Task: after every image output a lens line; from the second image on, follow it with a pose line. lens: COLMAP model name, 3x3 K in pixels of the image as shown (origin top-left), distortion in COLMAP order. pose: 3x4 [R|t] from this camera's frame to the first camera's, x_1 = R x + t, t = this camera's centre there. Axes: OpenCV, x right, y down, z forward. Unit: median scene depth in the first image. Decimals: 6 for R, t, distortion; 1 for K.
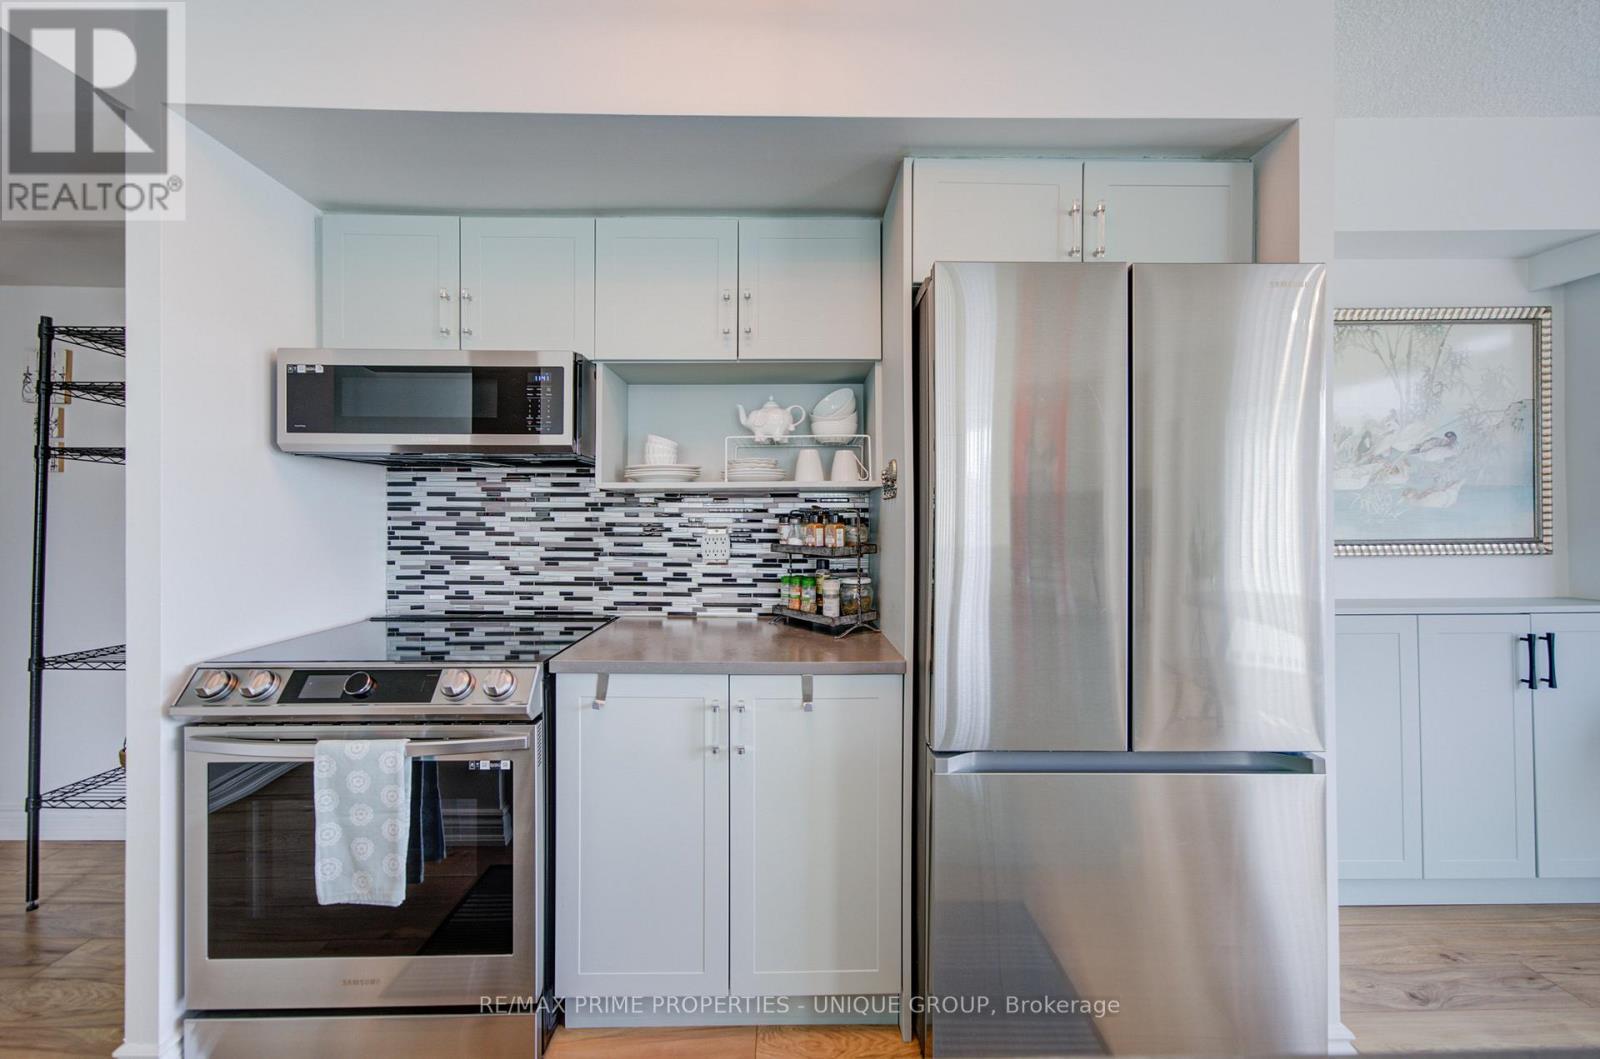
lens RADIAL K [[619.3, 0, 797.1], [0, 619.3, 509.9], [0, 0, 1]] dist [-0.001963, 0.004260]
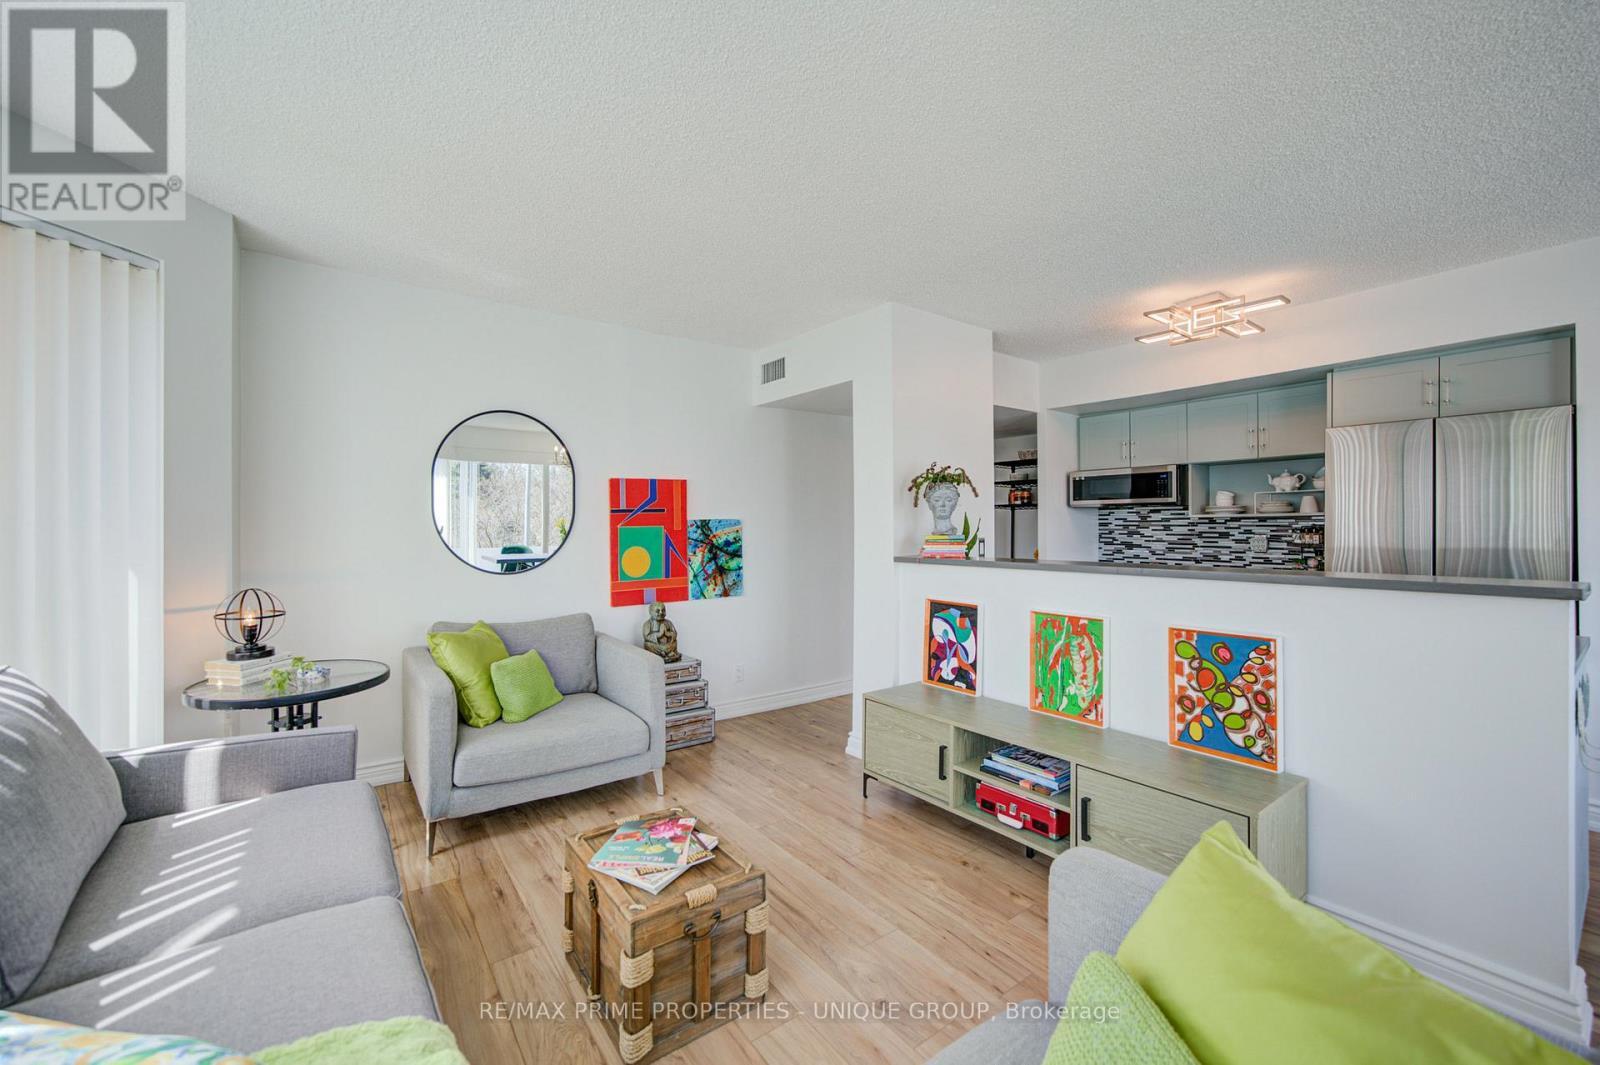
lens RADIAL K [[619.3, 0, 797.1], [0, 619.3, 512.9], [0, 0, 1]] dist [-0.001963, 0.004260]
pose [[0.581421, -0.020472, -0.813345, 0.628302], [0.005606, 0.999760, -0.021157, -0.006816], [0.813584, 0.007741, 0.581396, -1.375791]]
